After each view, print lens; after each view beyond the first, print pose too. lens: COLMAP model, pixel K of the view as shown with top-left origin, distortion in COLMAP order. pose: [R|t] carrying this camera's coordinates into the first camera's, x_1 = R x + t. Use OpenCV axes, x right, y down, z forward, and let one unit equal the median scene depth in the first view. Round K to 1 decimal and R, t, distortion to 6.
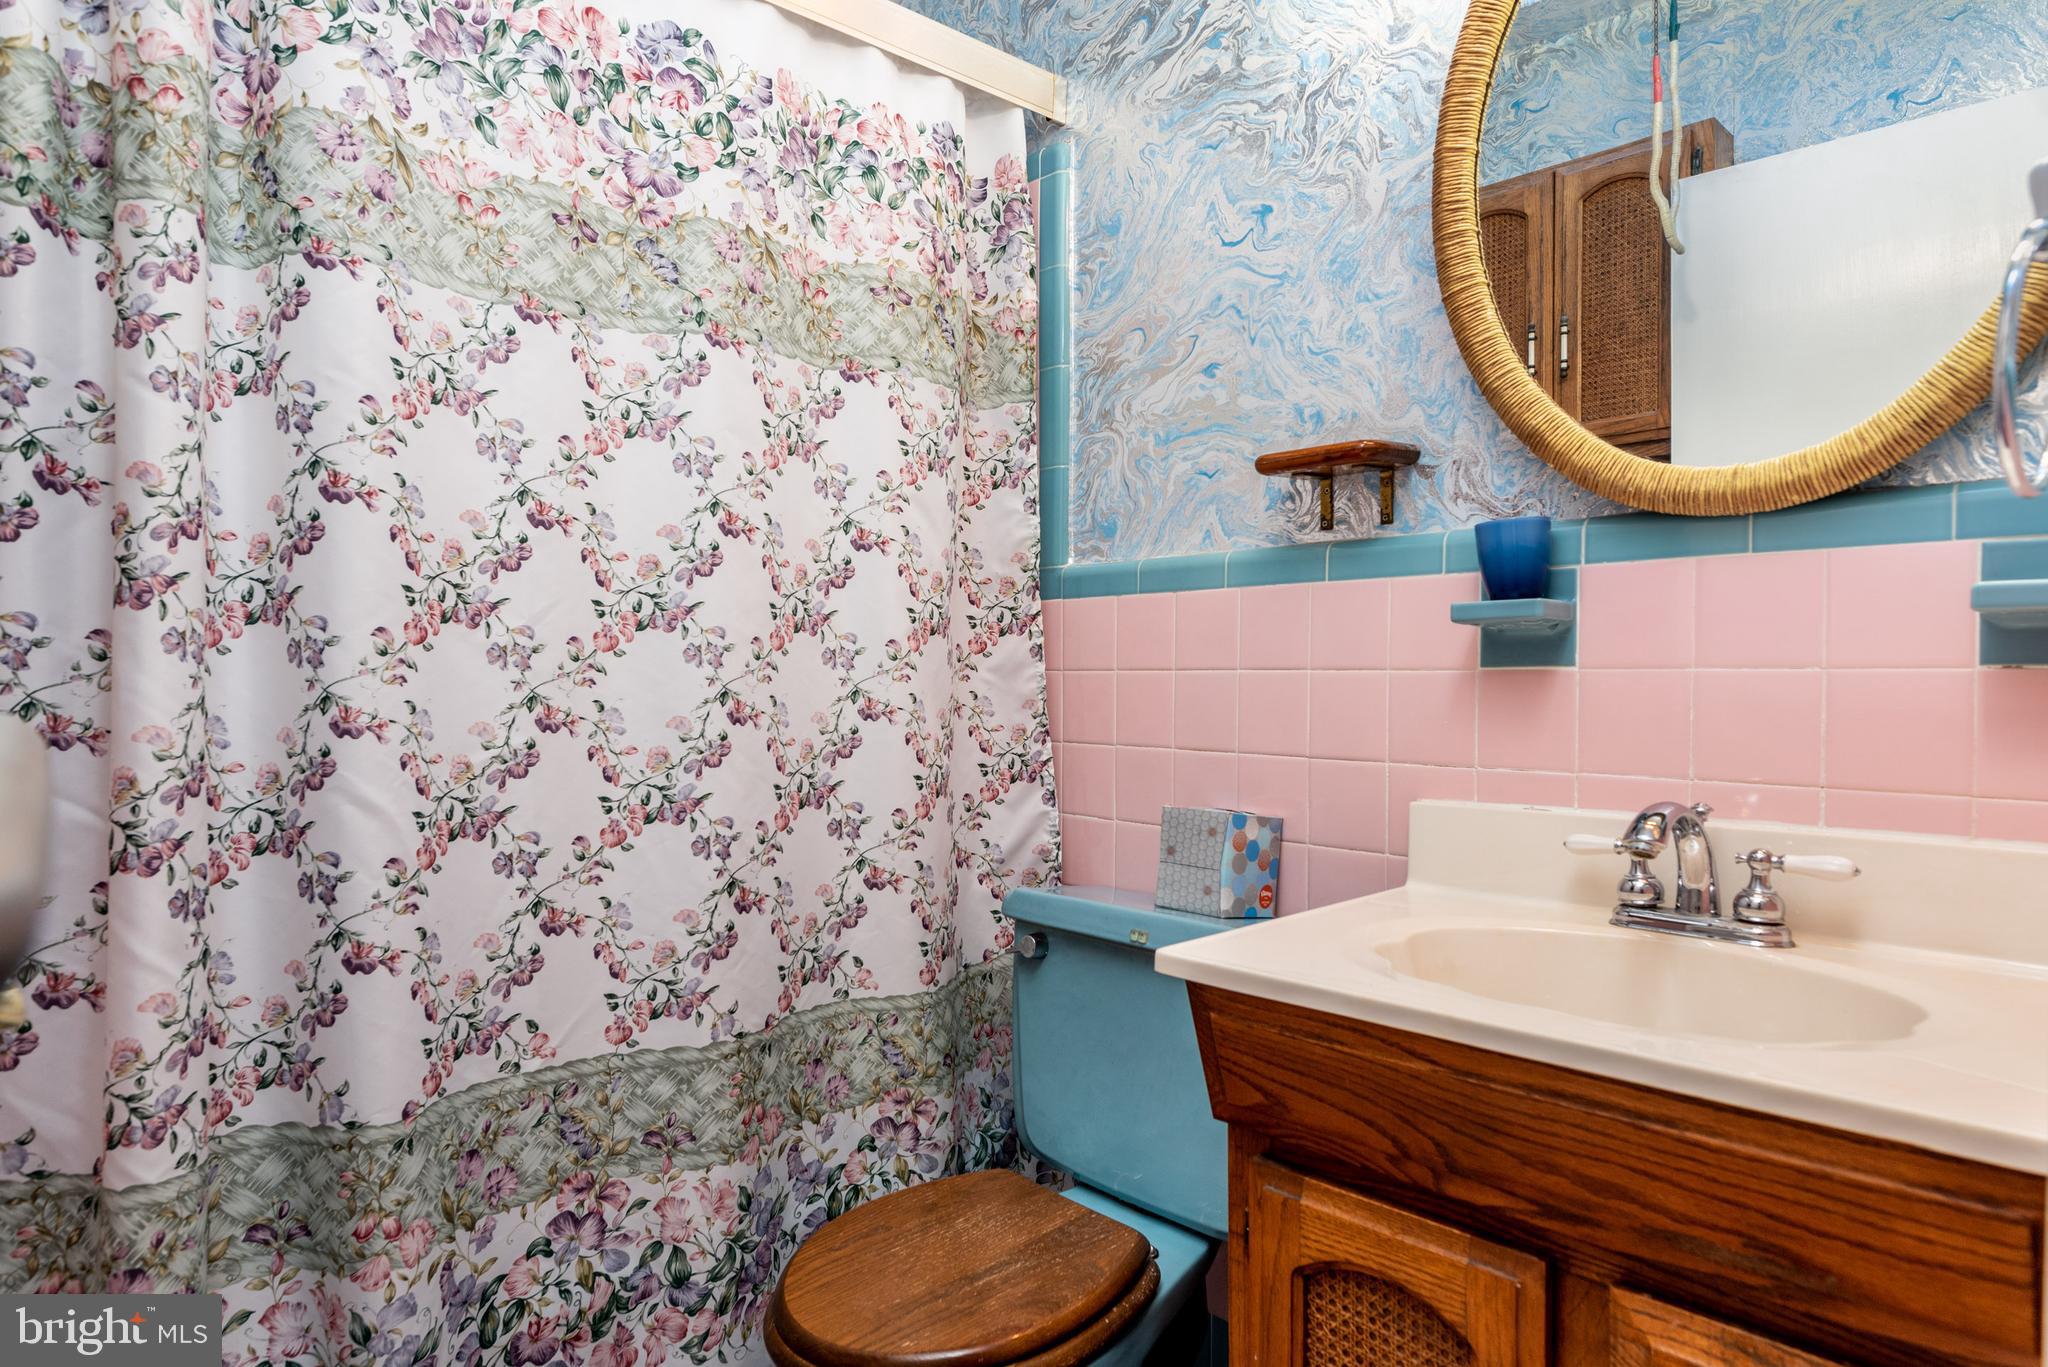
lens RADIAL K [[1176.0, 0, 982.4], [0, 1176.0, 680.2], [0, 0, 1]] dist [0.007203, -0.009271]
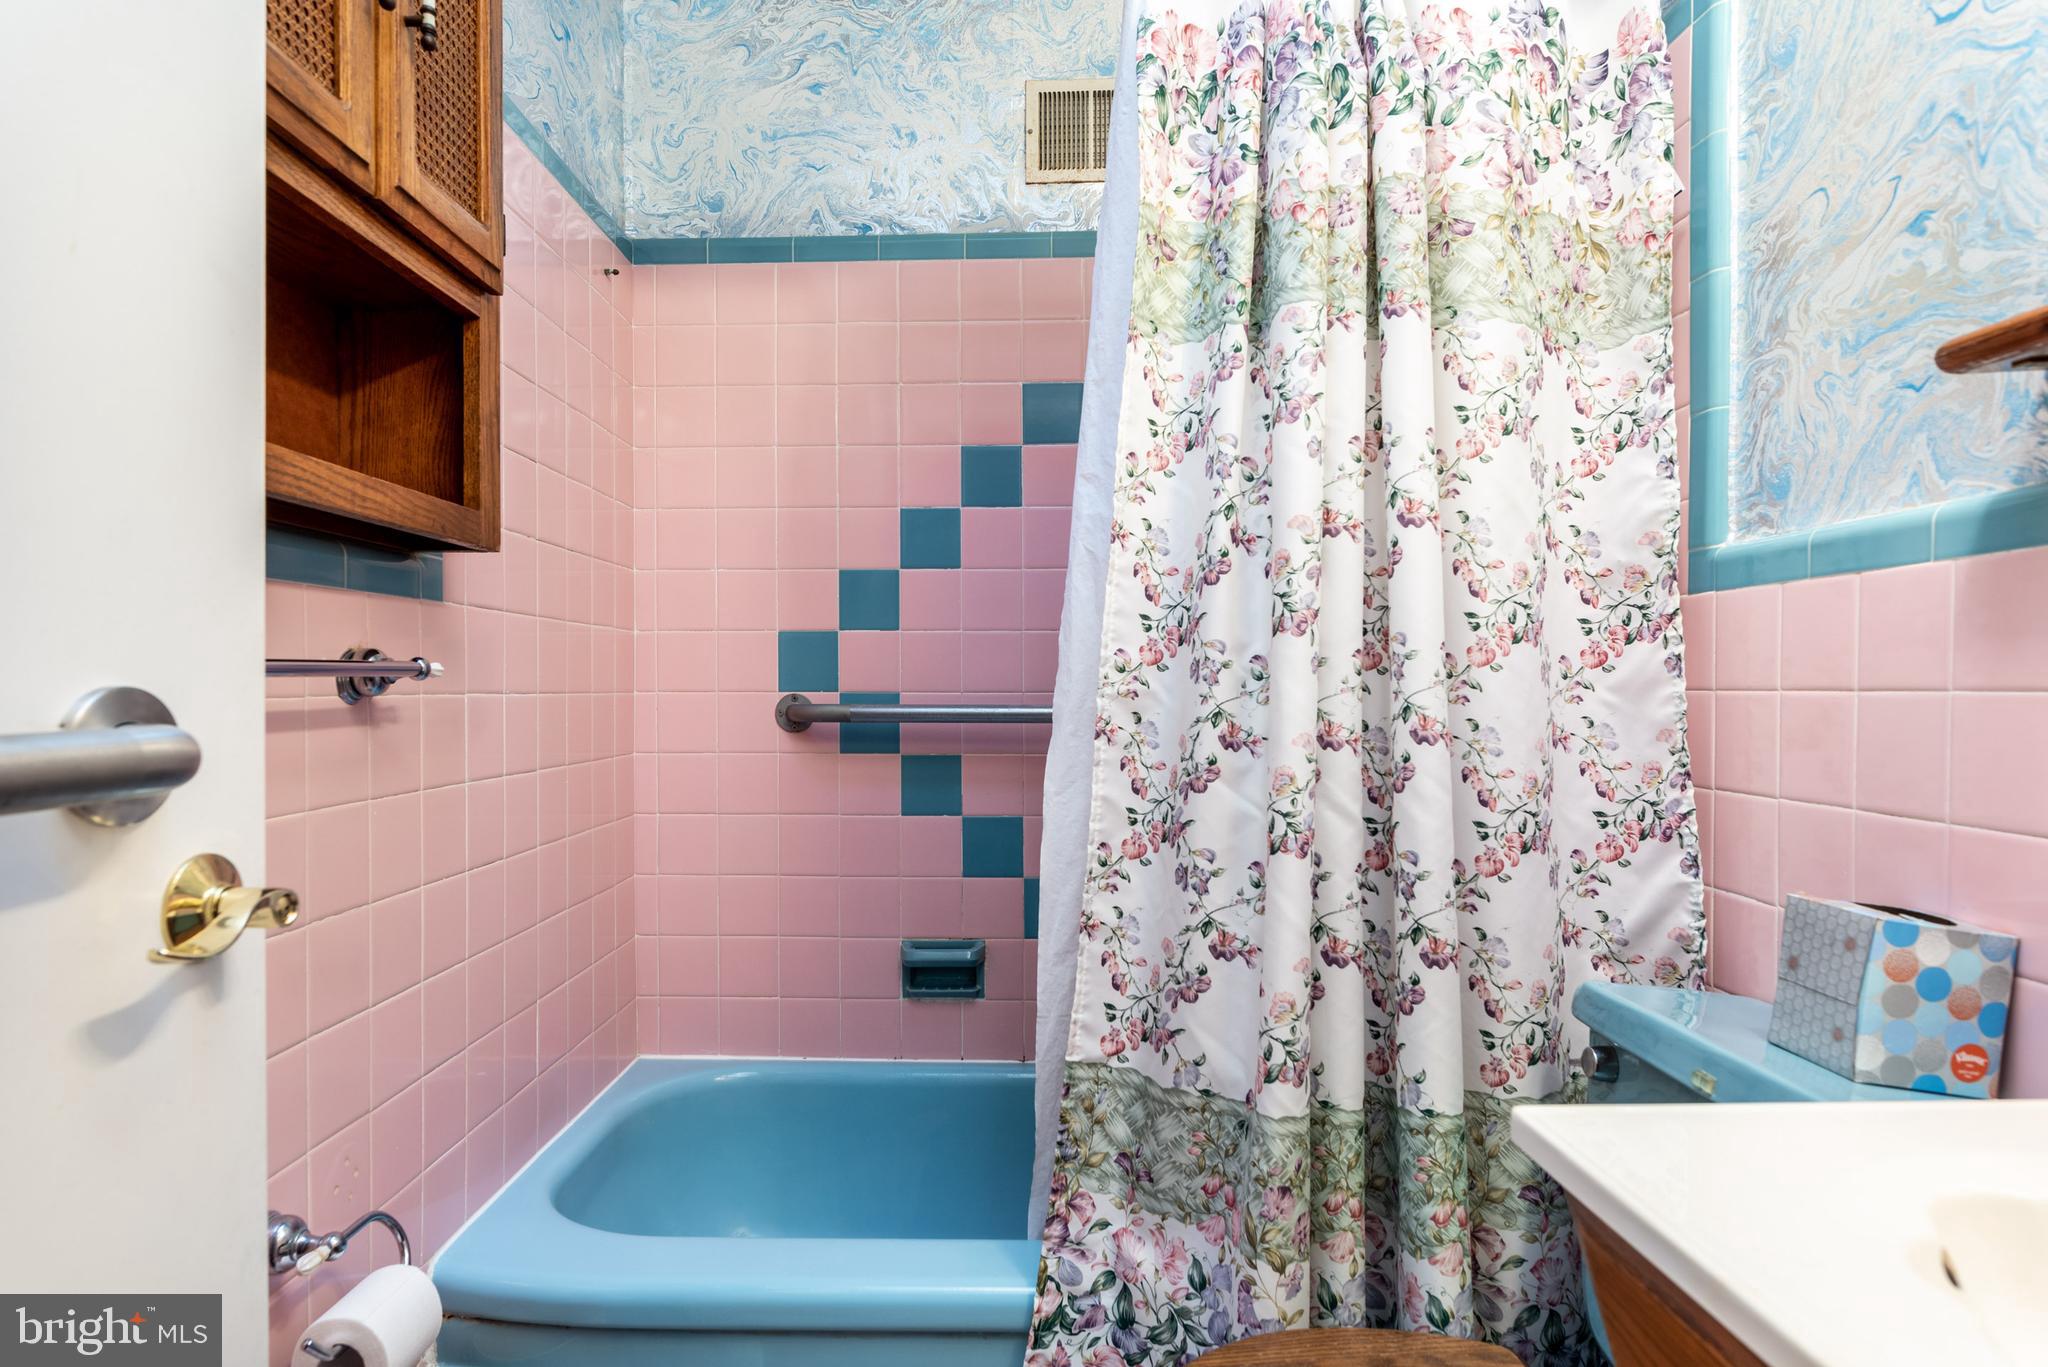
lens RADIAL K [[1176.0, 0, 1013.7], [0, 1176.0, 681.7], [0, 0, 1]] dist [0.007203, -0.009271]
pose [[0.719394, 0.003636, -0.694593, 0.288320], [-0.012617, 0.999890, -0.007833, -0.002754], [0.694488, 0.014399, 0.719360, 0.202419]]
